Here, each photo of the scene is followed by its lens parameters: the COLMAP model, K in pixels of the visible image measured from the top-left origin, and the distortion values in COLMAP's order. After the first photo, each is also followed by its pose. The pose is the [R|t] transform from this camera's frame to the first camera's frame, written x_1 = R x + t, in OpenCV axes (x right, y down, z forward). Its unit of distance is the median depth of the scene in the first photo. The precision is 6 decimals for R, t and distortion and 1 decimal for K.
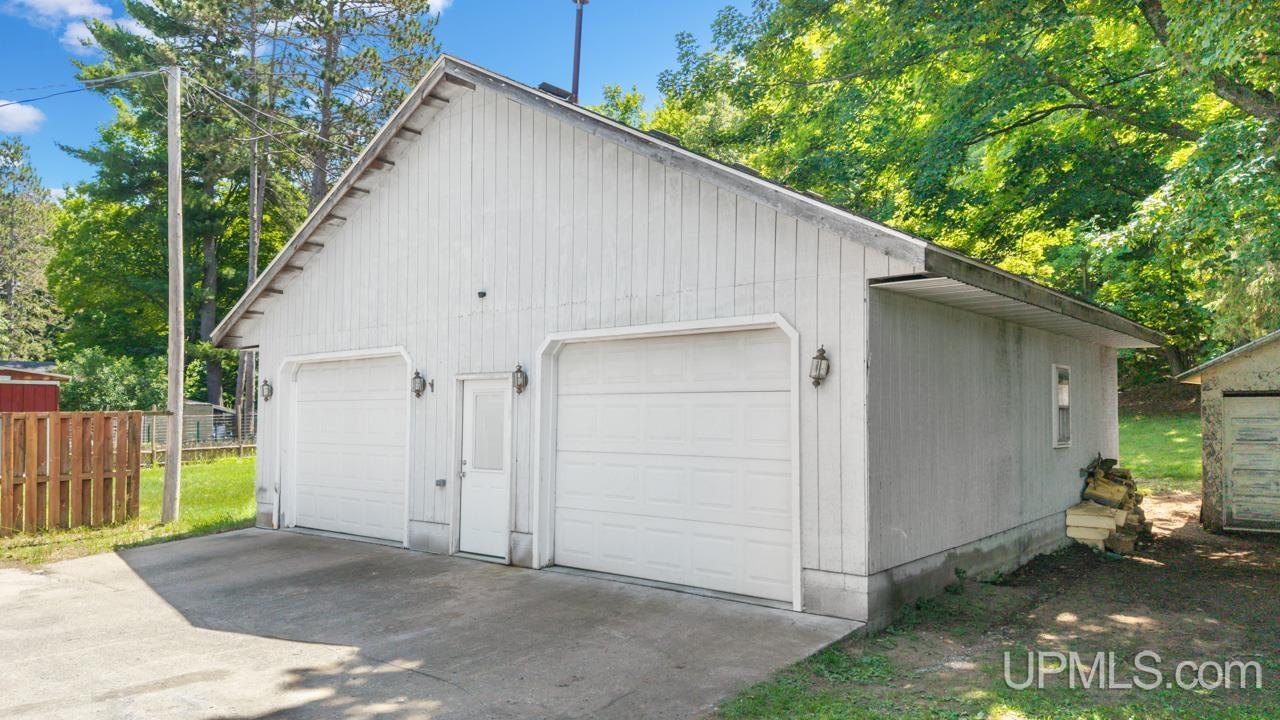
lens RADIAL K [[849.9, 0, 639.0], [0, 849.9, 388.8], [0, 0, 1]] dist [0.027371, -0.004059]
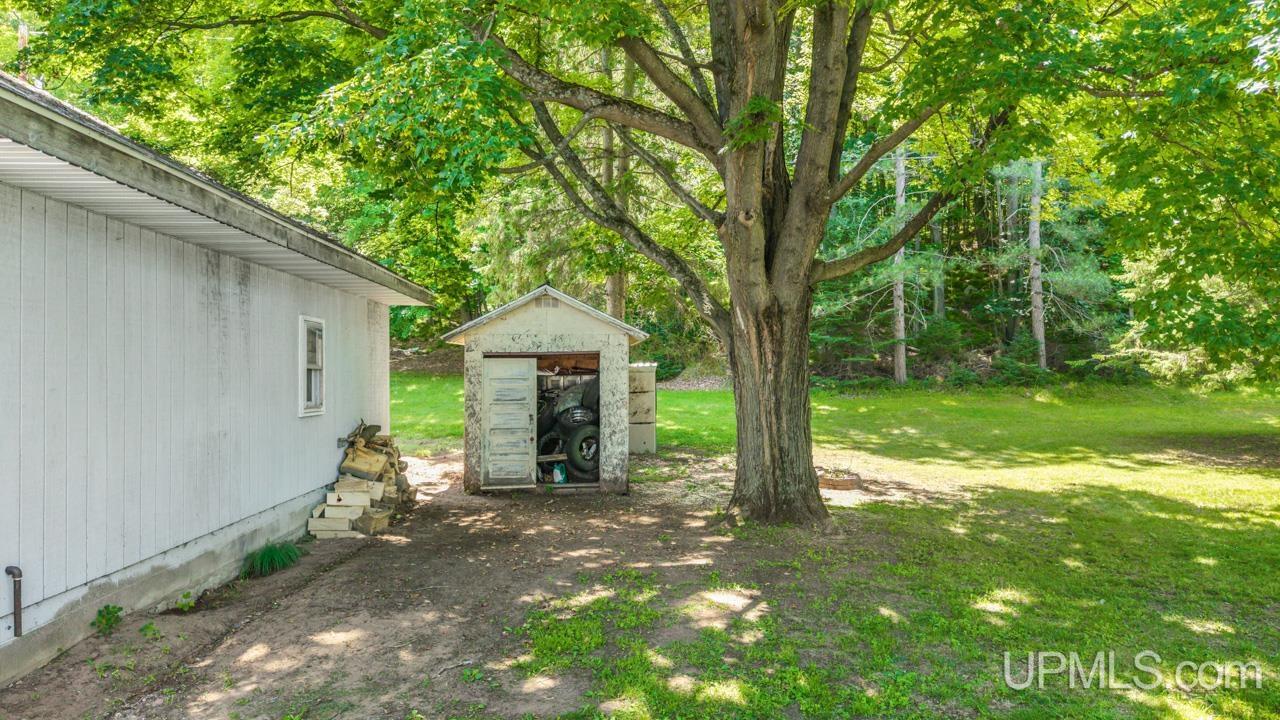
lens RADIAL K [[849.9, 0, 639.0], [0, 849.9, 388.8], [0, 0, 1]] dist [0.027371, -0.004059]
pose [[0.737490, -0.013065, 0.675232, 0.182971], [-0.017503, 0.999107, 0.038448, 0.004847], [-0.675131, -0.040174, 0.736603, 0.183153]]
